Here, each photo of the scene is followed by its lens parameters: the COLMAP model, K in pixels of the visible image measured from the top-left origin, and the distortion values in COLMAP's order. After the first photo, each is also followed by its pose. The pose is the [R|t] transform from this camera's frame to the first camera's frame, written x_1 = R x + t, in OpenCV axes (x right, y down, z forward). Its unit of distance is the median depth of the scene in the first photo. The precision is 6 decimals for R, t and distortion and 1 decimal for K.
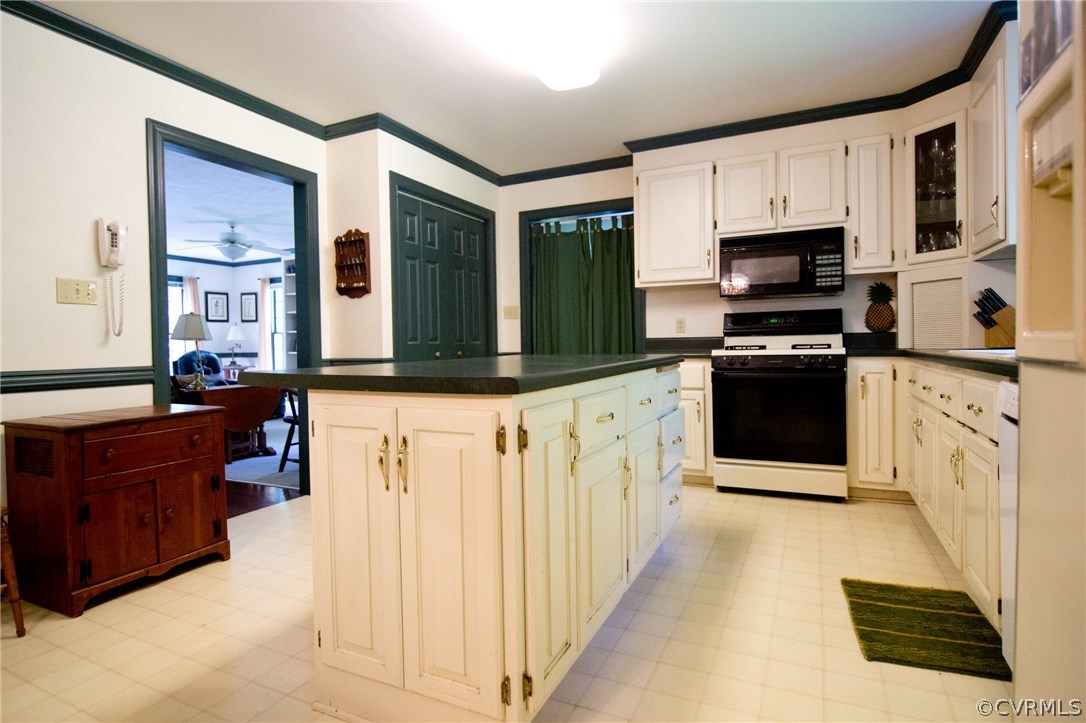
lens RADIAL K [[568.0, 0, 522.9], [0, 568.0, 351.9], [0, 0, 1]] dist [-0.012015, -0.001184]
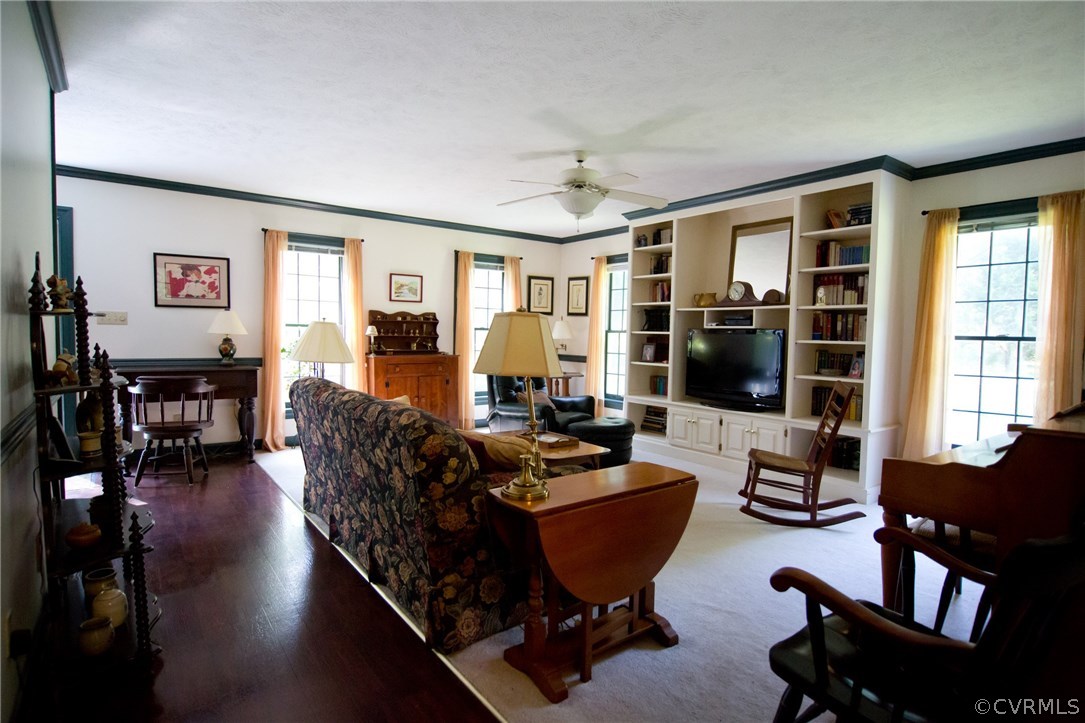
lens RADIAL K [[567.5, 0, 538.2], [0, 567.5, 364.8], [0, 0, 1]] dist [-0.012015, -0.001184]
pose [[0.887755, 0.060625, -0.456306, -0.181492], [-0.042213, 0.997834, 0.050446, -0.023432], [0.458376, -0.025522, 0.888392, 0.302179]]
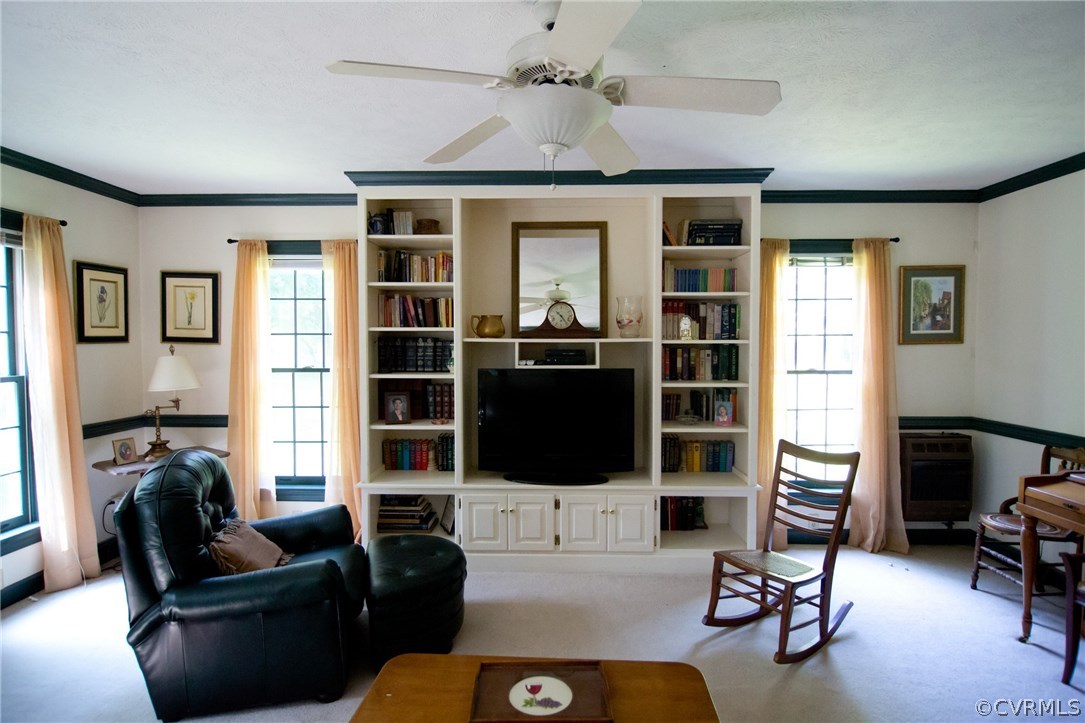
lens RADIAL K [[567.5, 0, 547.9], [0, 567.5, 361.0], [0, 0, 1]] dist [-0.012015, -0.001184]
pose [[0.905606, 0.003020, 0.424108, -0.433919], [-0.010028, 0.999848, 0.014293, -0.048800], [-0.424000, -0.017197, 0.905499, 0.525568]]
